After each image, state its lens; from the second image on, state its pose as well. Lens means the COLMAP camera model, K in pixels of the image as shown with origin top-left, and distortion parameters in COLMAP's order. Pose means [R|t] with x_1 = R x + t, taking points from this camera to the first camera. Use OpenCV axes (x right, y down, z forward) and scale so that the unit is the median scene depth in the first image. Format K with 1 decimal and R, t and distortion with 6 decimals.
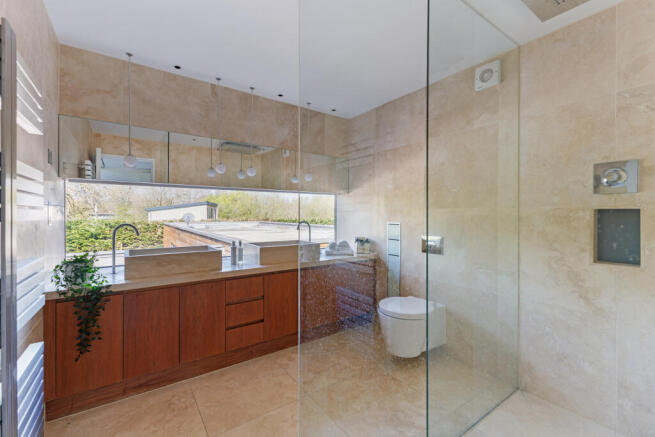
lens RADIAL K [[283.6, 0, 327.9], [0, 283.6, 216.0], [0, 0, 1]] dist [0.001131, 0.000214]
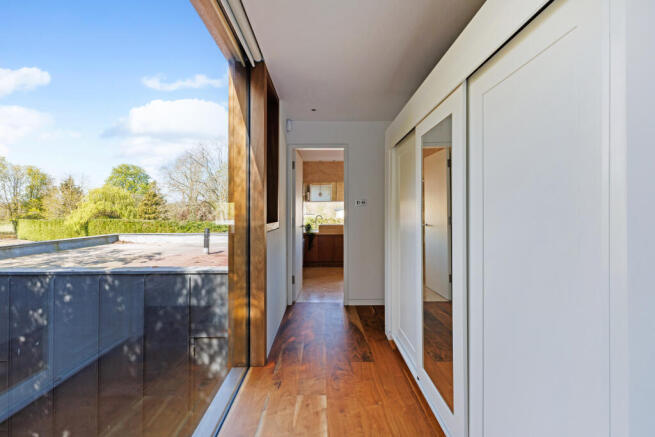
lens RADIAL K [[283.6, 0, 325.5], [0, 283.6, 216.3], [0, 0, 1]] dist [0.001131, 0.000214]
pose [[0.818495, -0.002223, -0.574510, 1.351703], [0.002625, 0.999997, -0.000130, 0.035279], [0.574508, -0.001401, 0.818498, -1.795978]]
